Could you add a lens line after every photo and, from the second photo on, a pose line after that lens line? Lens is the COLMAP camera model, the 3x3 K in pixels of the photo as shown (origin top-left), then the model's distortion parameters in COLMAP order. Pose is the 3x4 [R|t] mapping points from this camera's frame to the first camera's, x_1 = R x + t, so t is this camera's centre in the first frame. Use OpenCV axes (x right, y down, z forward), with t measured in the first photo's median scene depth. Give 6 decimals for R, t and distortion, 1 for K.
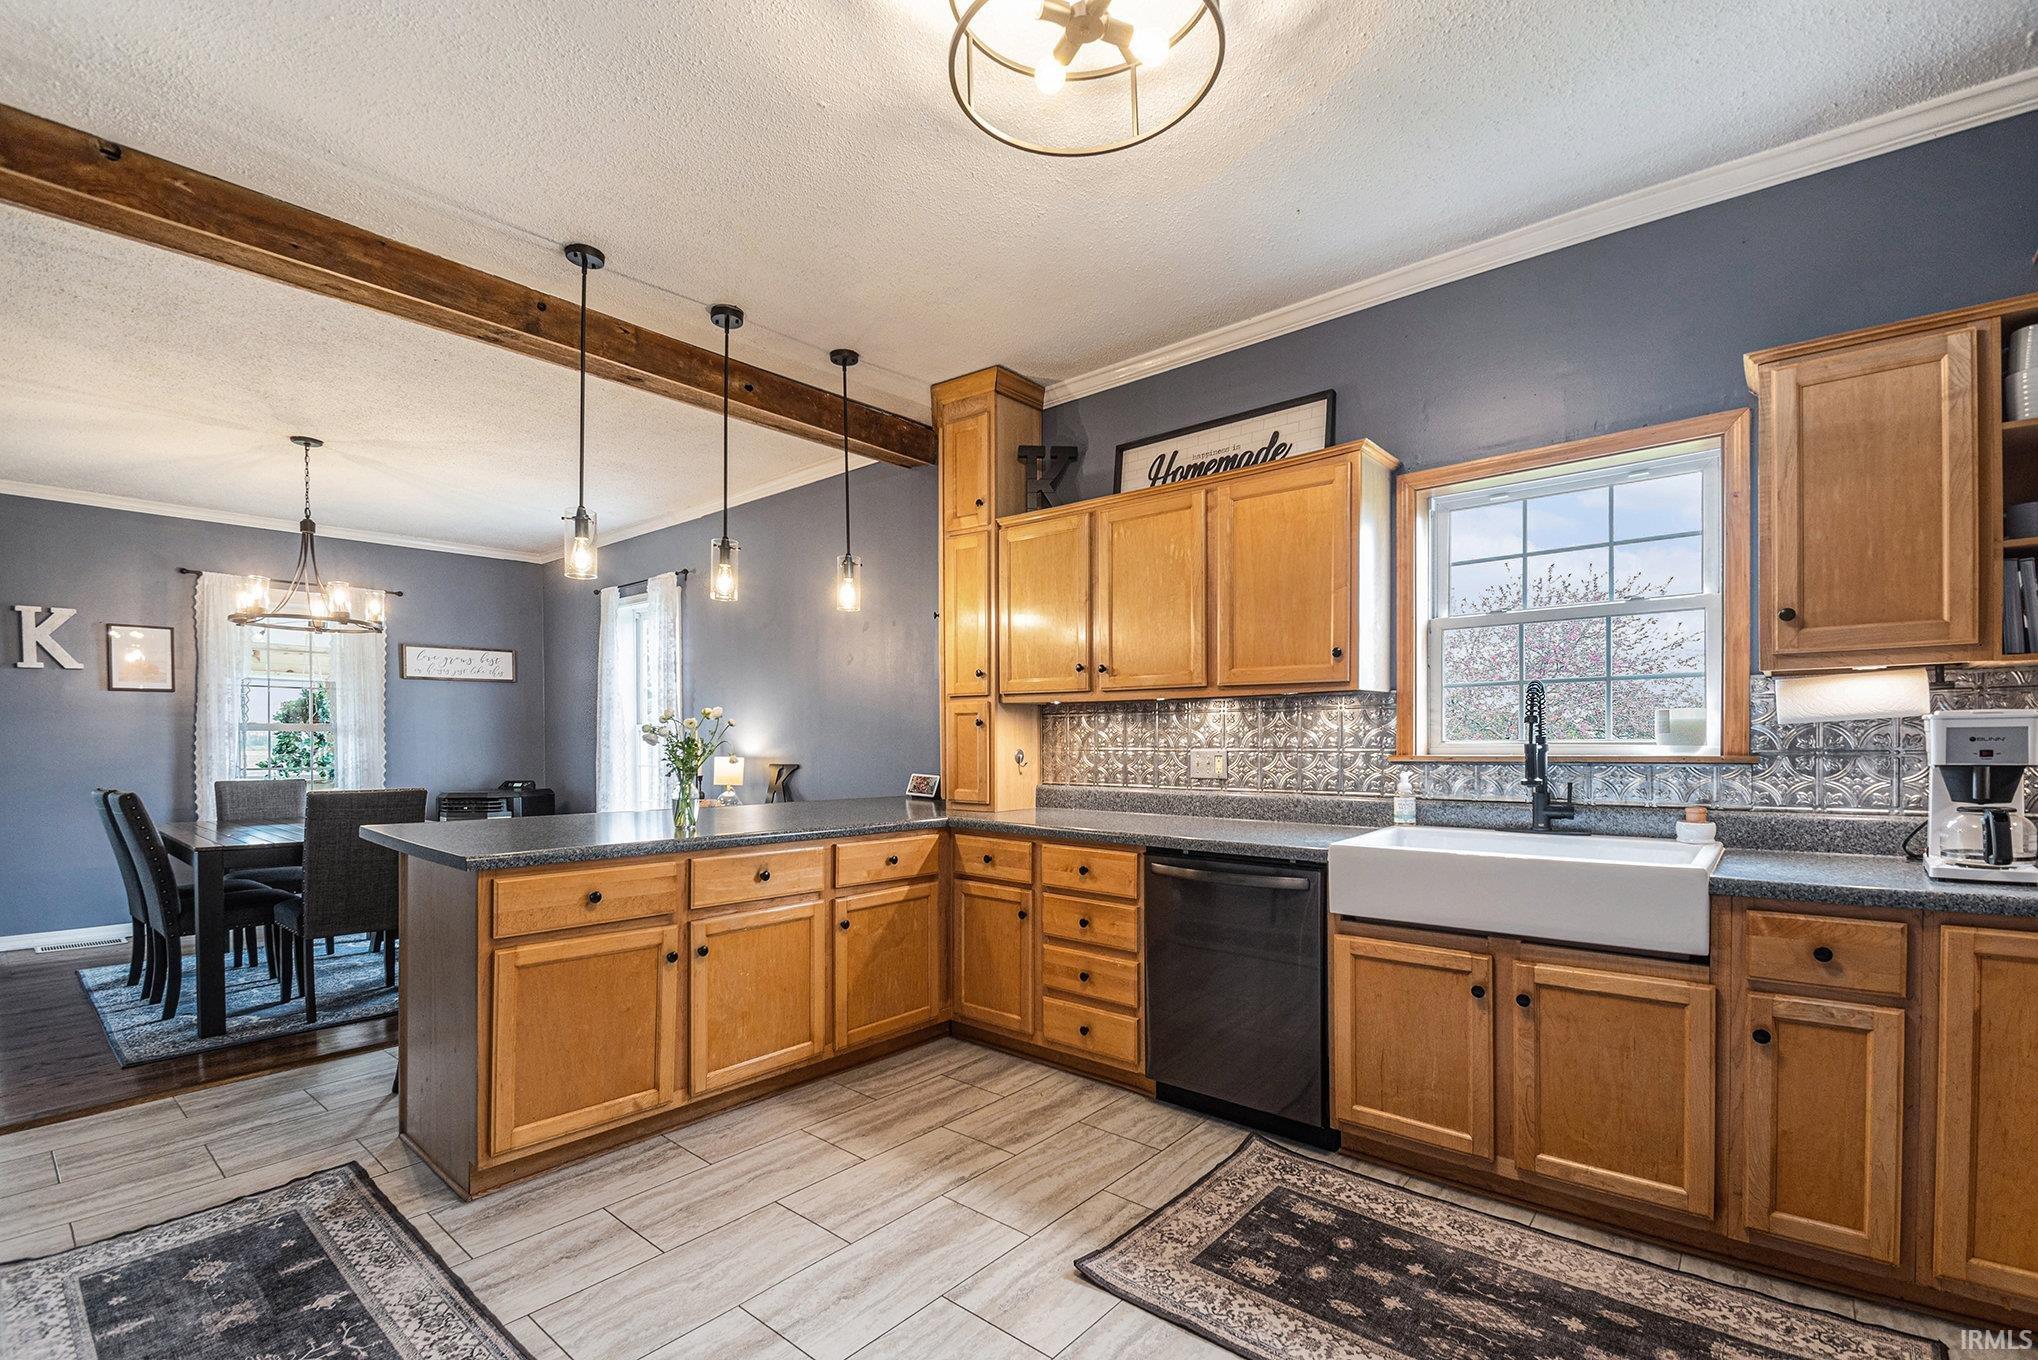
lens RADIAL K [[914.2, 0, 1008.3], [0, 914.2, 738.7], [0, 0, 1]] dist [-0.000084, -0.000304]
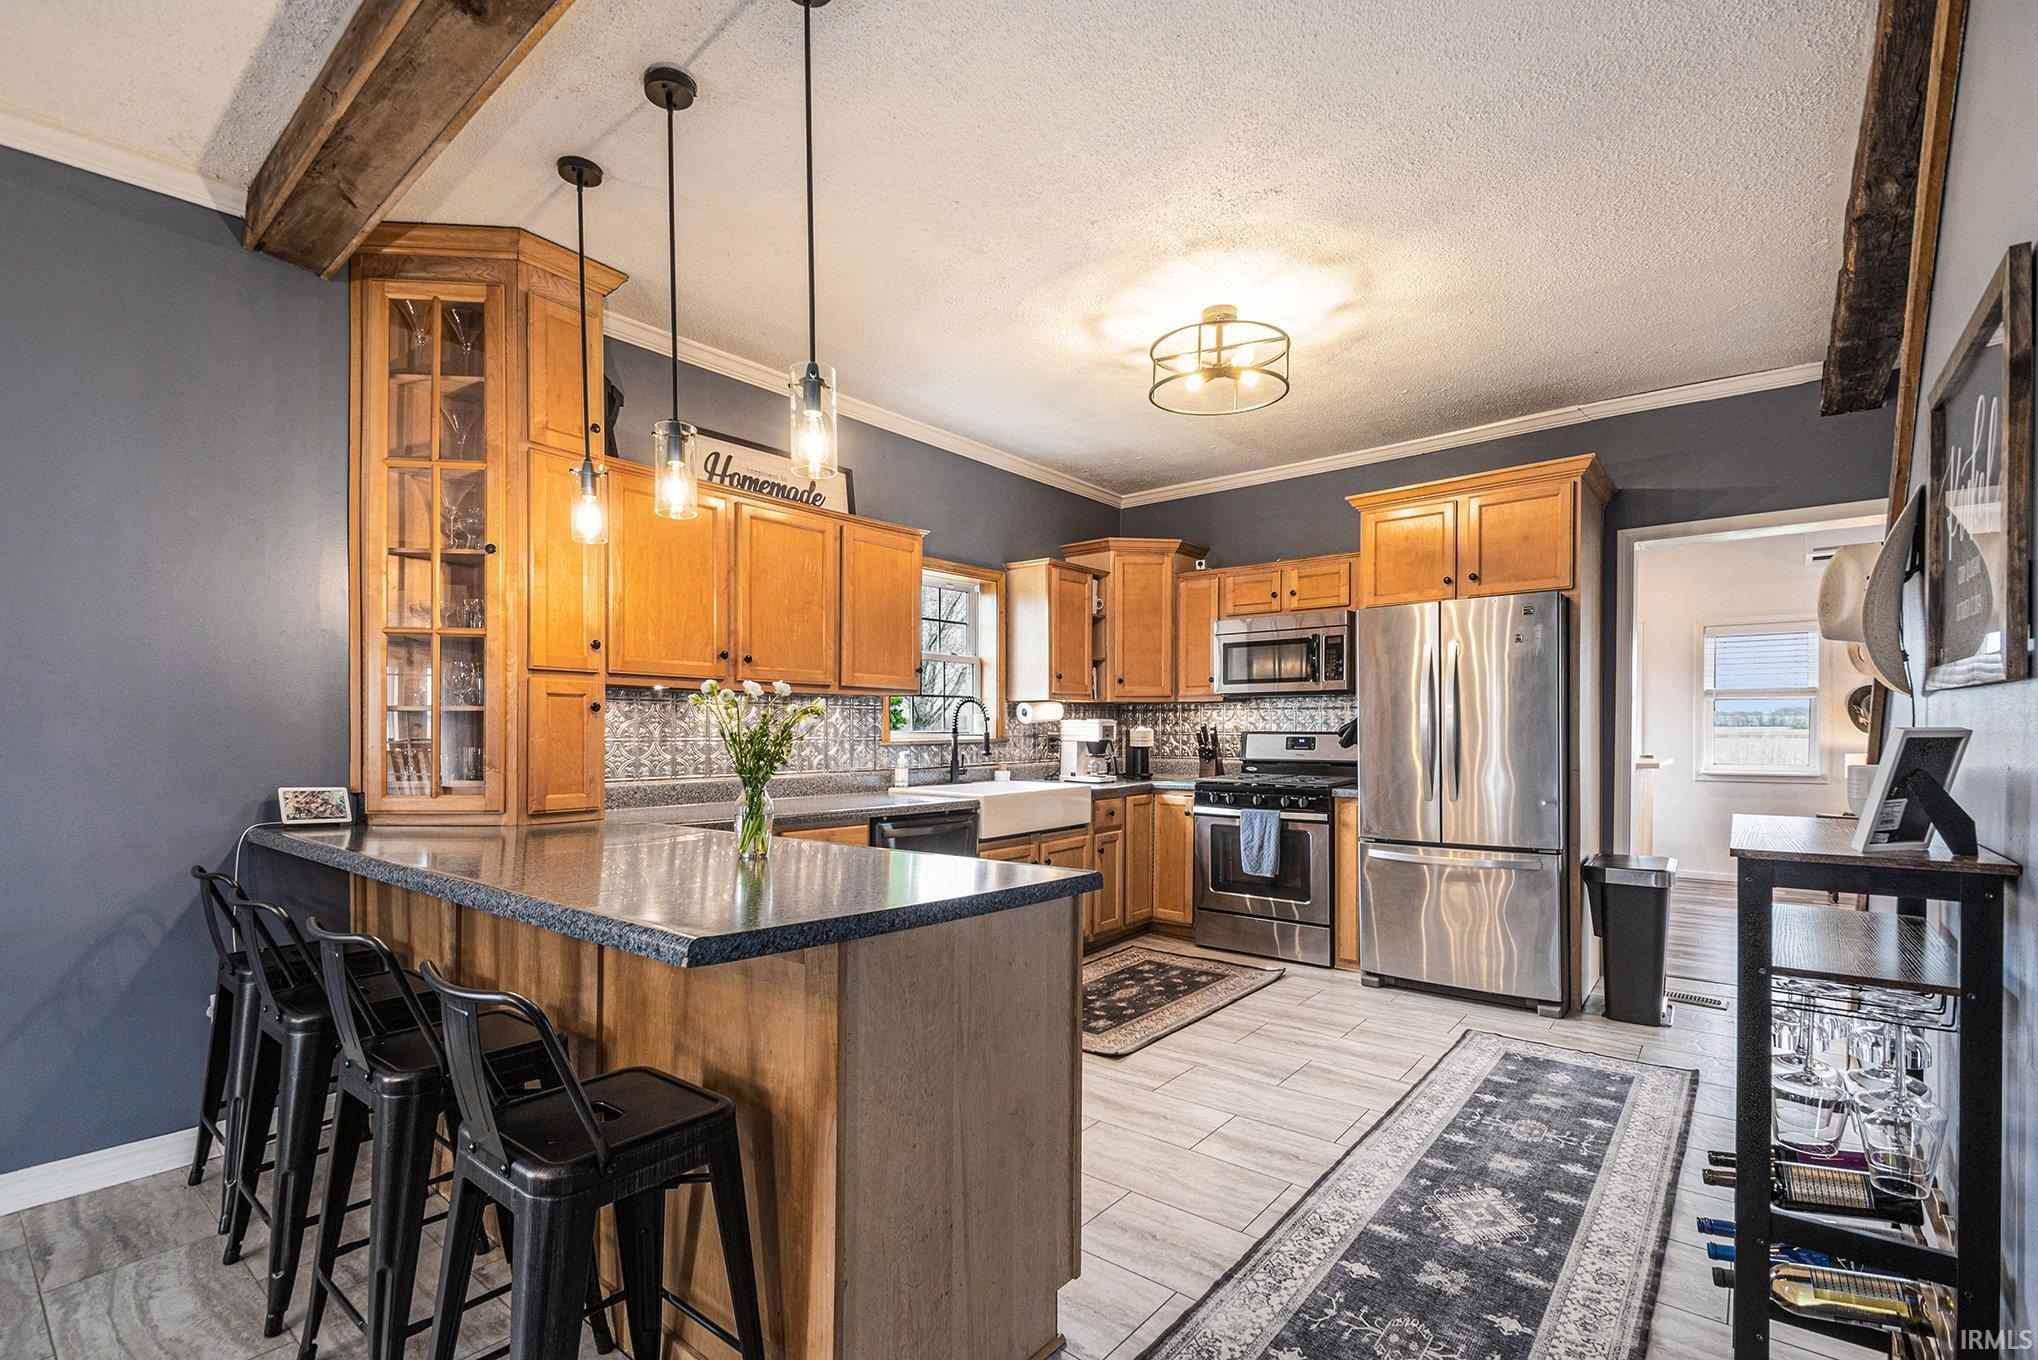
lens RADIAL K [[914.2, 0, 1008.3], [0, 914.2, 738.7], [0, 0, 1]] dist [-0.000084, -0.000304]
pose [[-0.015507, -0.009007, 0.999839, -0.876424], [-0.004202, 0.999951, 0.008942, 0.000534], [-0.999871, -0.004063, -0.015544, 0.693488]]
